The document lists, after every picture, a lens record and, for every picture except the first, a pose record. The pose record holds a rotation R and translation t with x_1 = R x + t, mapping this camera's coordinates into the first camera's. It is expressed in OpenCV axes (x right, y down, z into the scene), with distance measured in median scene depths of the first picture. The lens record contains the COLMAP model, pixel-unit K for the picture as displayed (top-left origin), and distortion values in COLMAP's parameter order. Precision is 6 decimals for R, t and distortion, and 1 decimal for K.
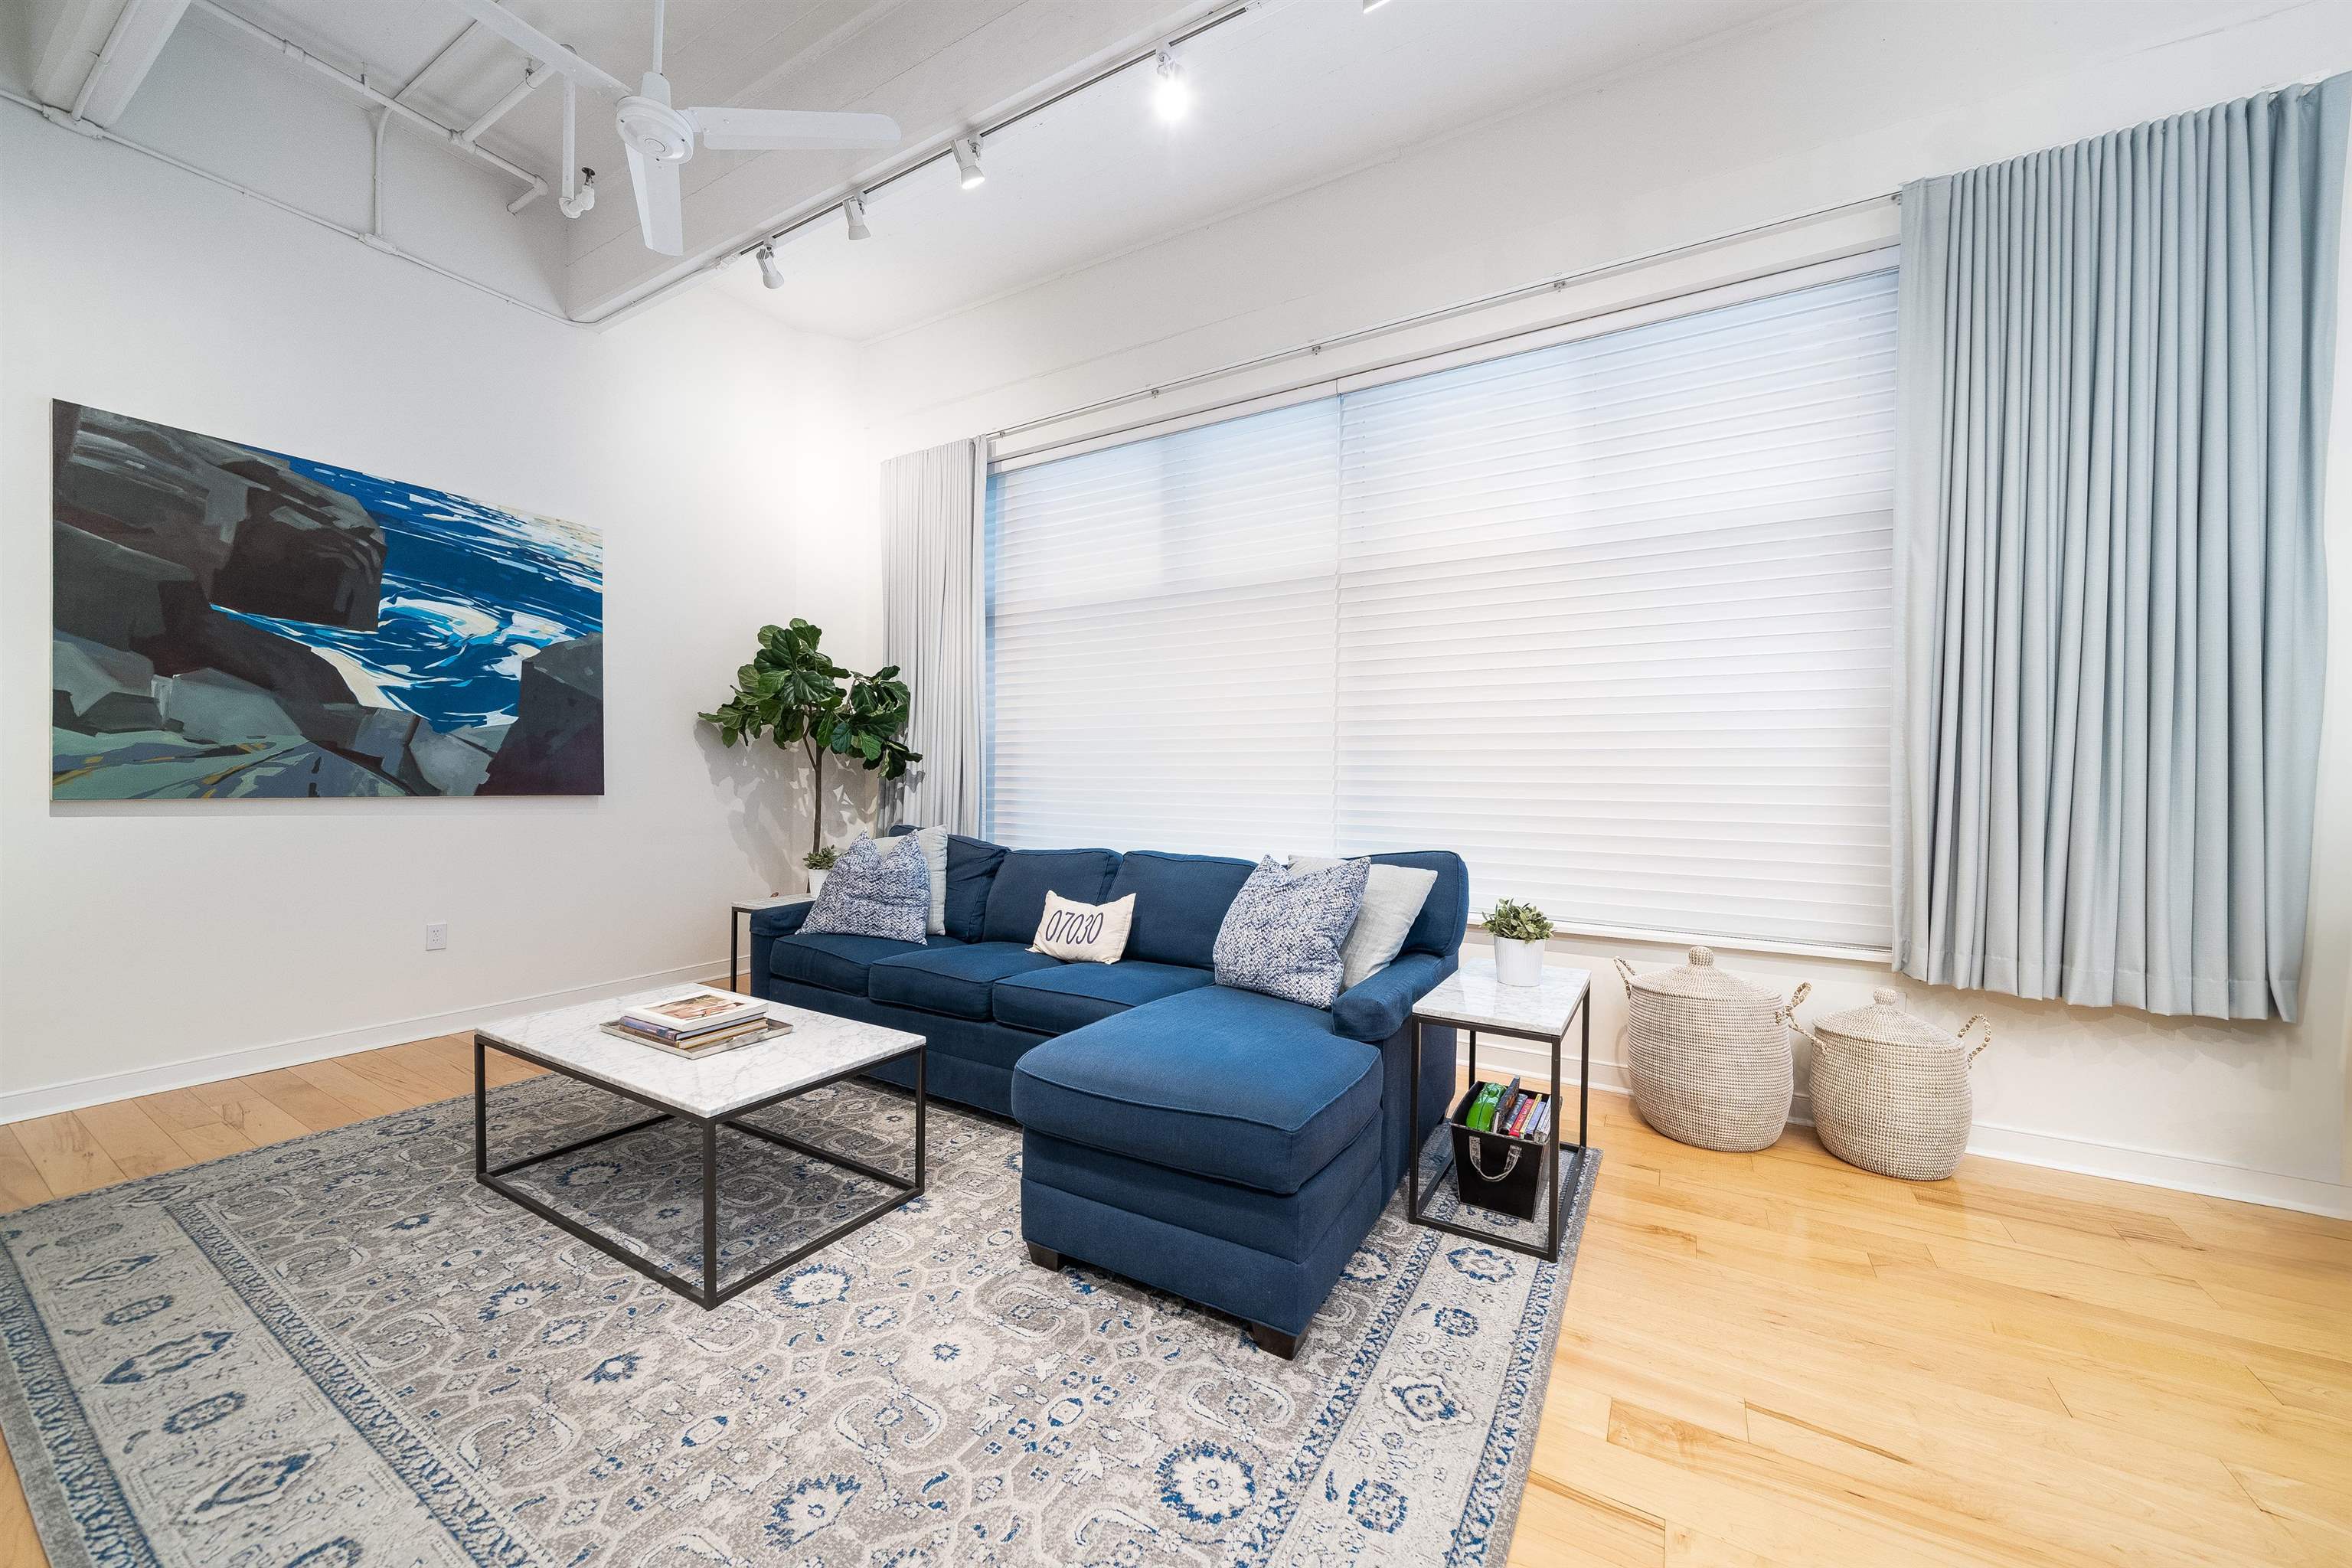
lens RADIAL K [[848.2, 0, 1173.9], [0, 848.2, 796.8], [0, 0, 1]] dist [-0.005573, 0.000253]
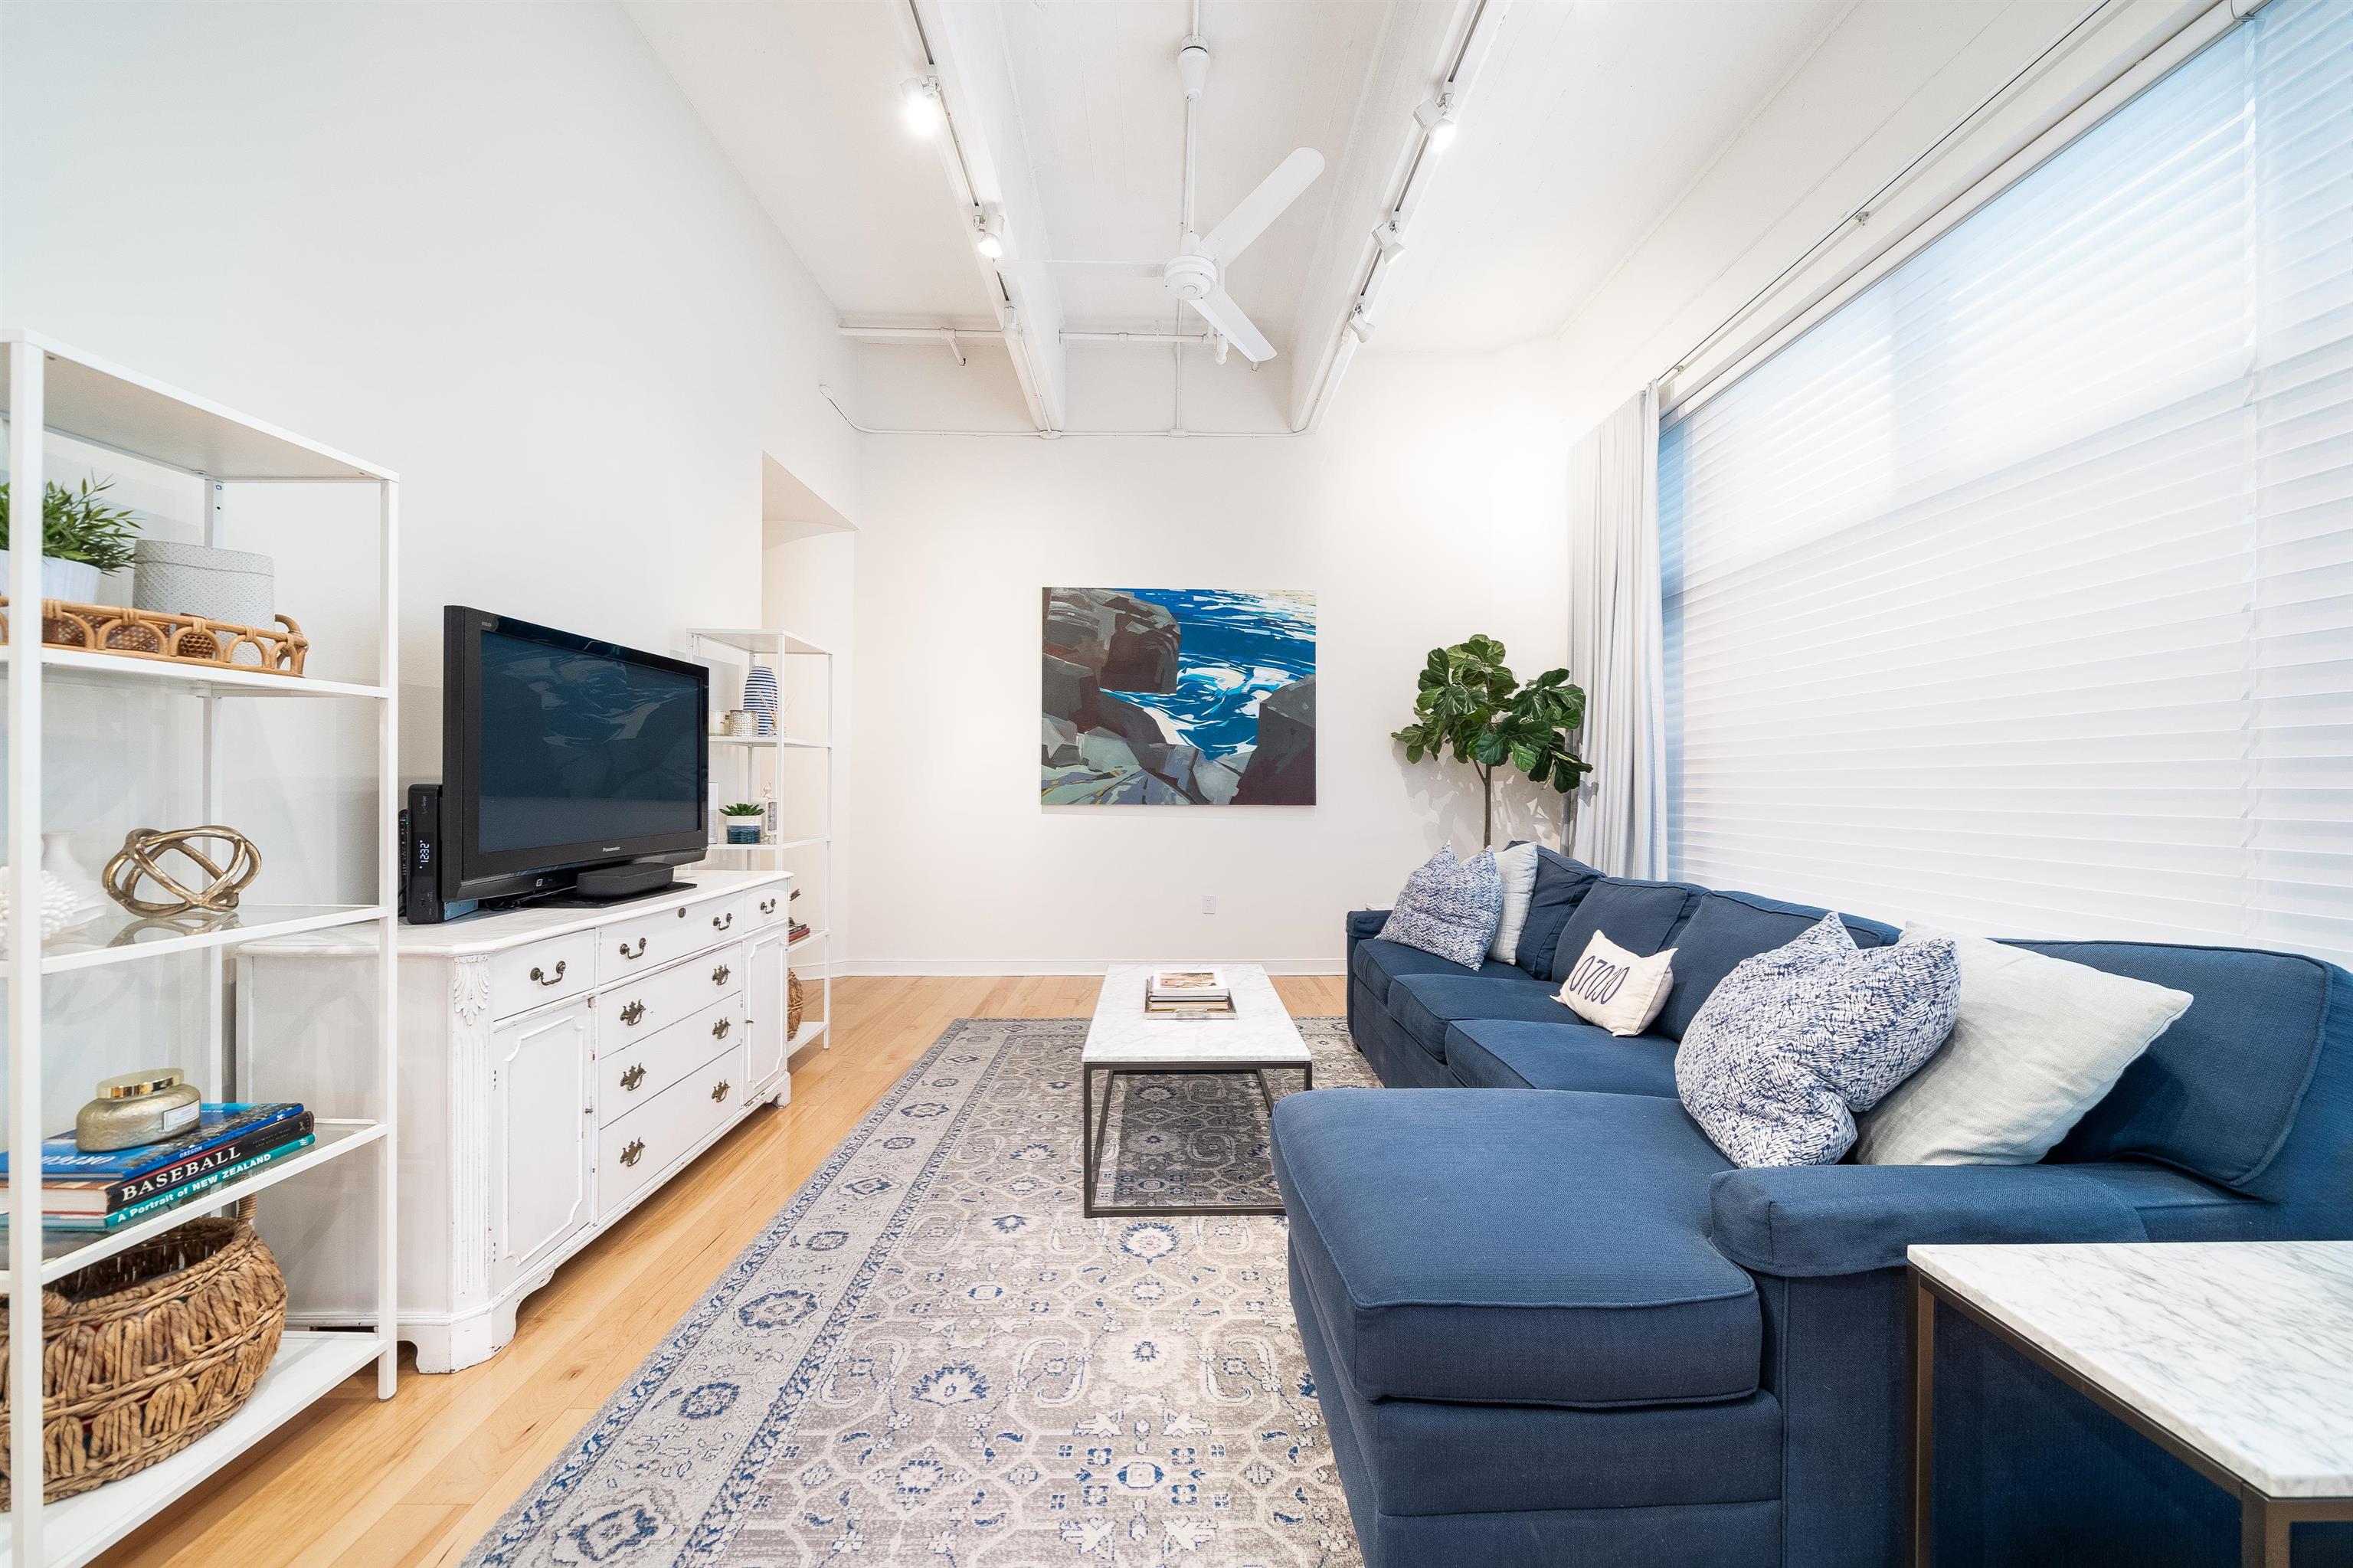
lens RADIAL K [[827.9, 0, 1188.9], [0, 827.9, 792.1], [0, 0, 1]] dist [-0.006621, 0.000392]
pose [[0.528857, -0.003886, -0.848702, 0.378670], [-0.014465, 0.999803, -0.013591, -0.003569], [0.848587, 0.019464, 0.528697, 0.315902]]
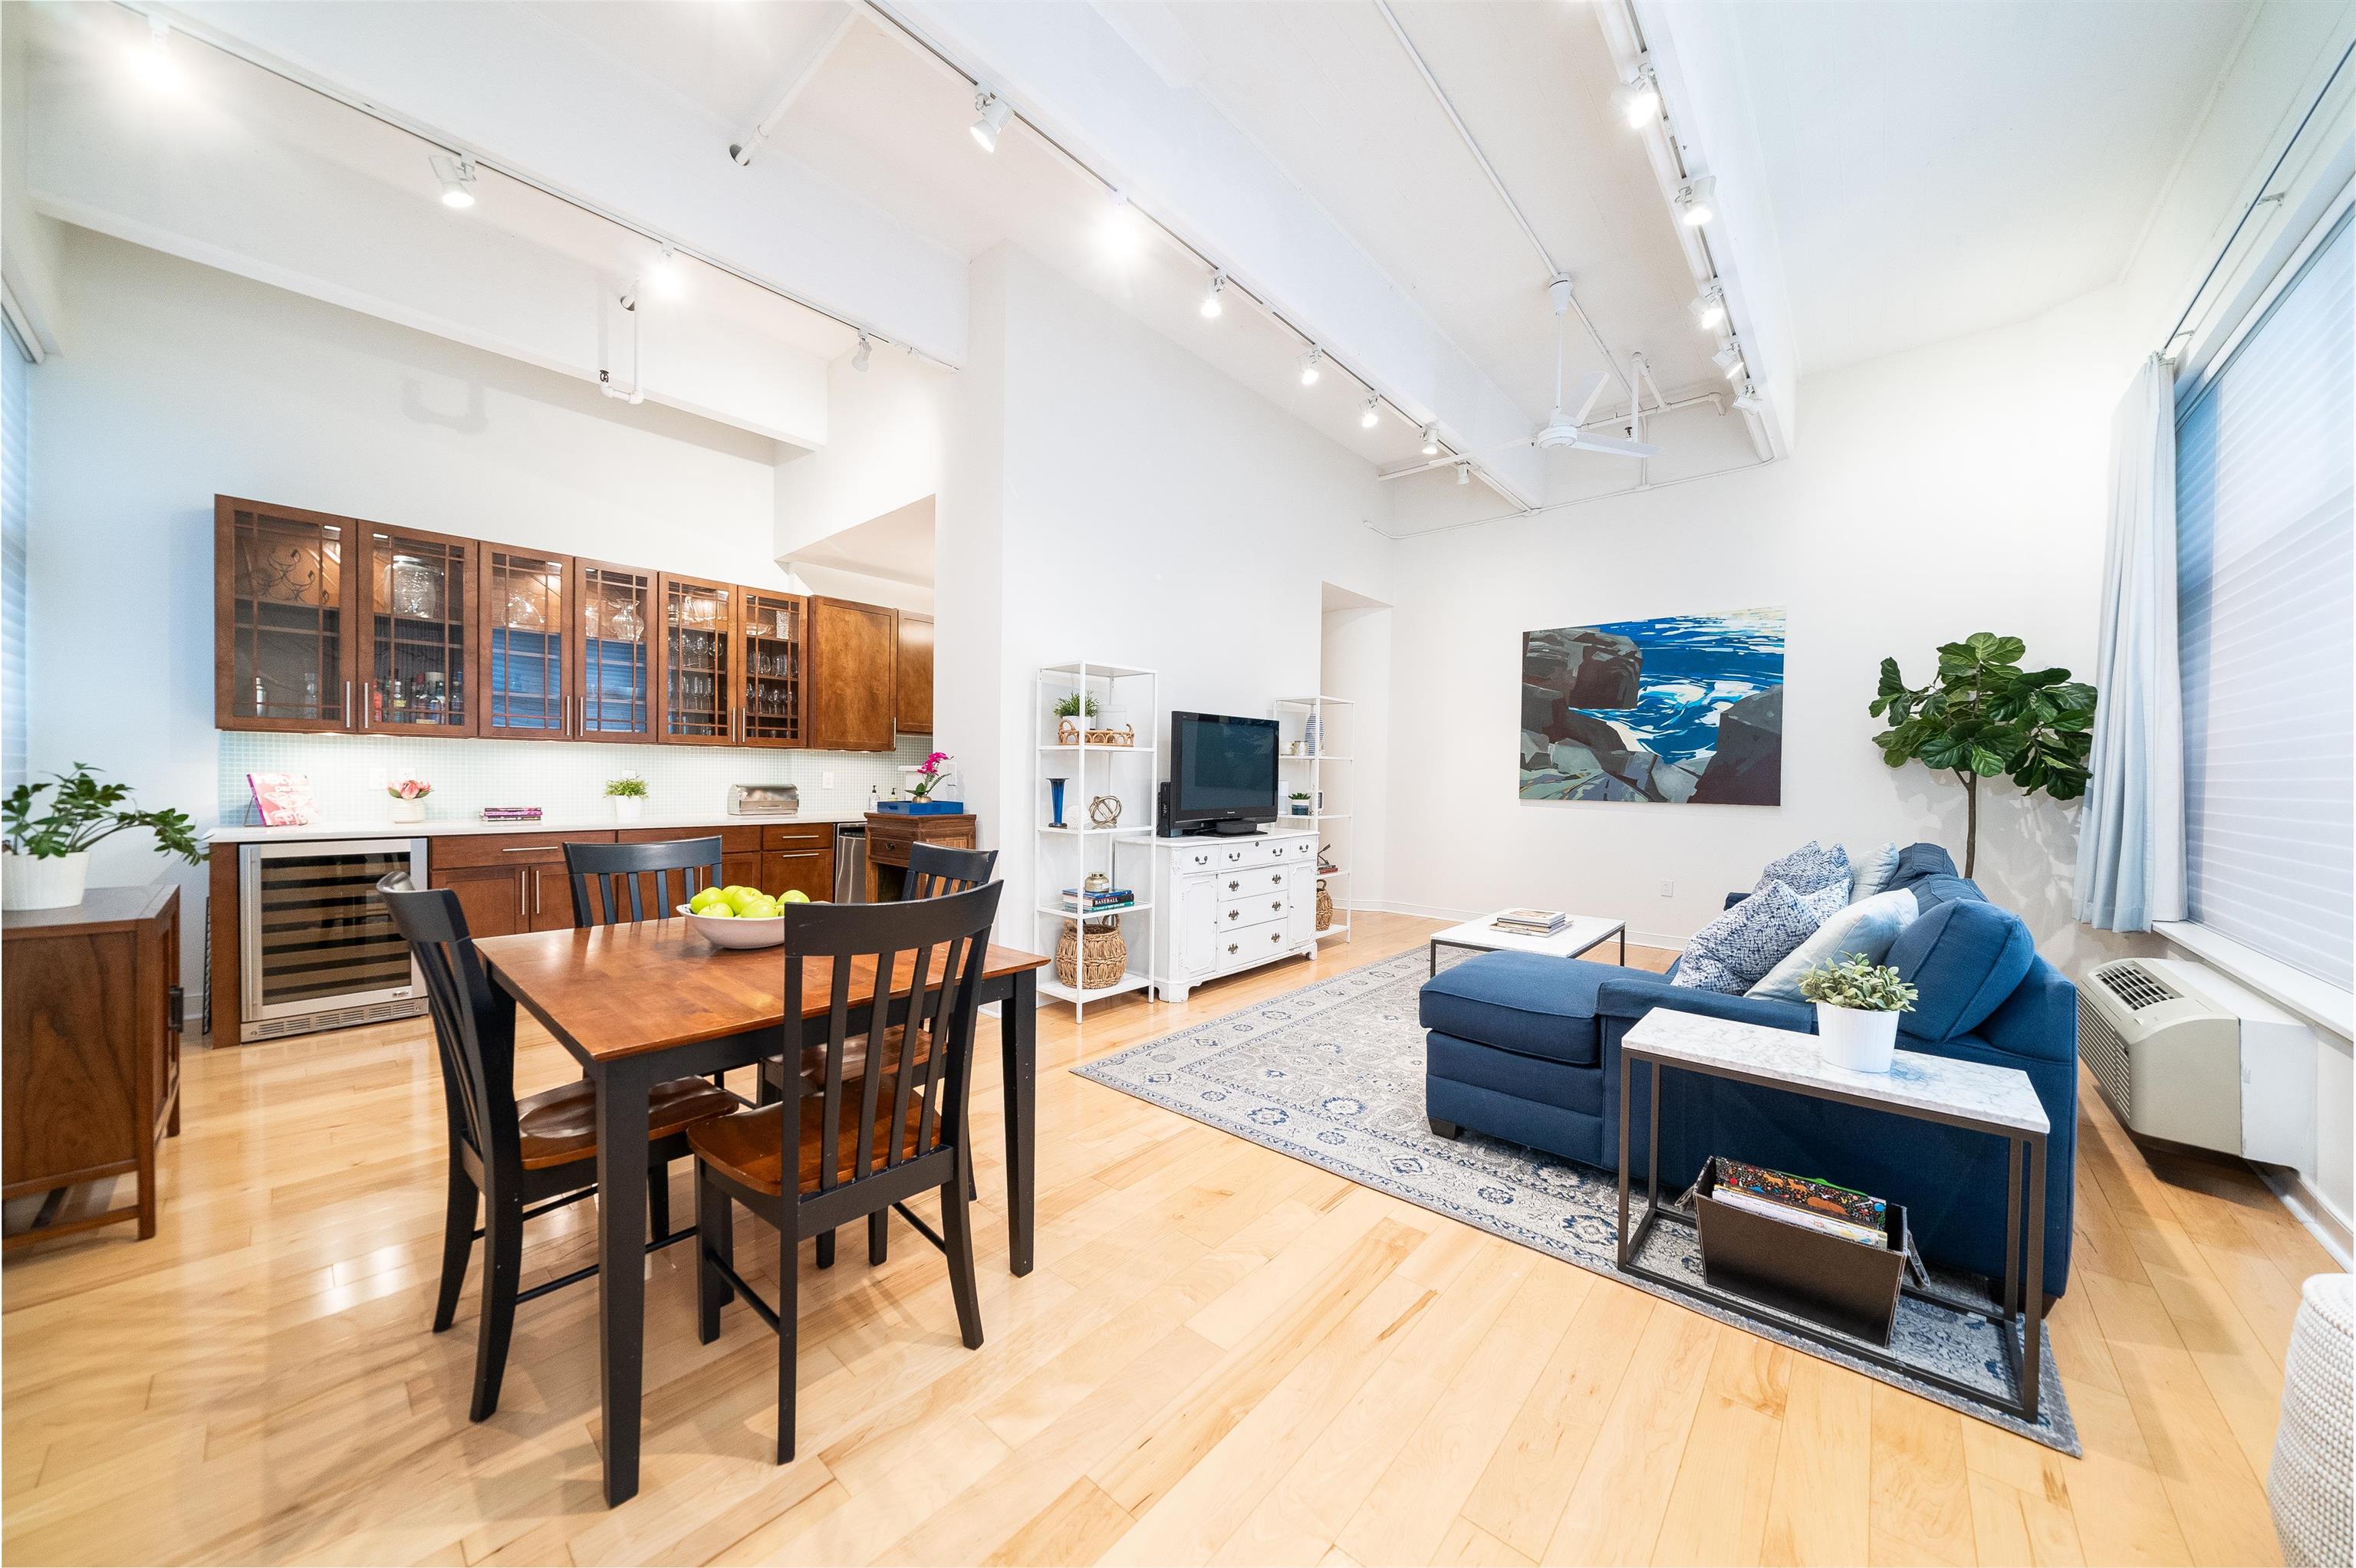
lens RADIAL K [[828.8, 0, 1177.1], [0, 828.8, 783.9], [0, 0, 1]] dist [-0.006621, 0.000392]
pose [[-0.188912, -0.002471, -0.981991, 1.159433], [-0.036150, 0.999337, 0.004440, -0.014117], [0.981328, 0.036338, -0.188876, 0.489188]]
